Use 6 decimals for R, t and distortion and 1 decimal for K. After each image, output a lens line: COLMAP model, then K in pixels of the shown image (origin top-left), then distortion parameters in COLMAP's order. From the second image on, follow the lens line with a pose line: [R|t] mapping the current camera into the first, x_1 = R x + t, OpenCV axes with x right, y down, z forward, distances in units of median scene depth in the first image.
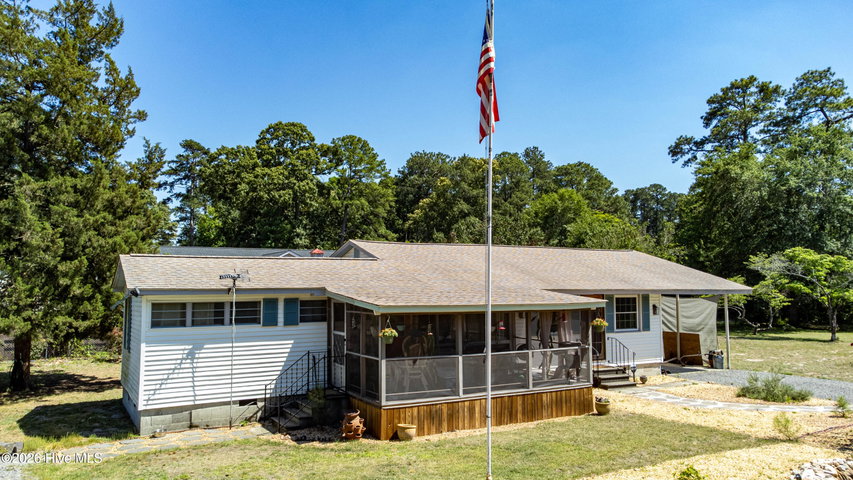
lens RADIAL K [[623.9, 0, 421.9], [0, 623.9, 249.9], [0, 0, 1]] dist [0.051712, -0.003805]
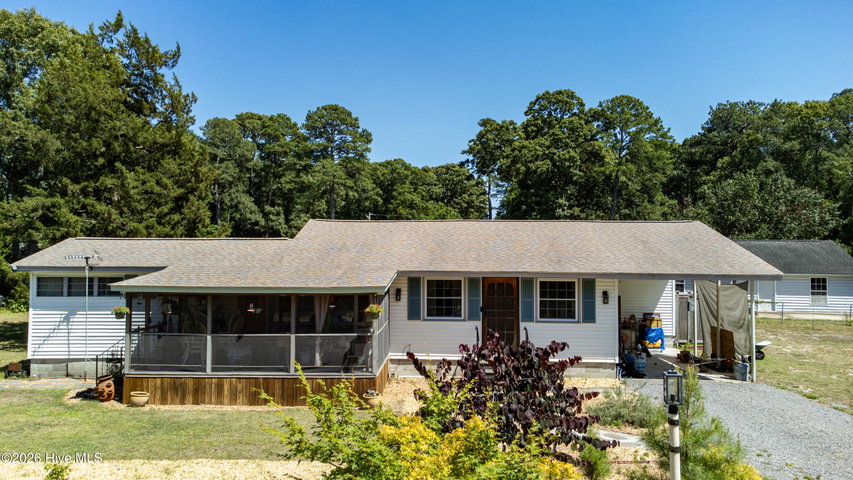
lens RADIAL K [[633.7, 0, 422.0], [0, 633.7, 237.9], [0, 0, 1]] dist [0.046390, 0.001561]
pose [[0.858646, -0.006639, -0.512525, 0.767159], [0.021484, 0.999504, 0.023046, -0.007670], [0.512118, -0.030799, 0.858363, 0.226666]]
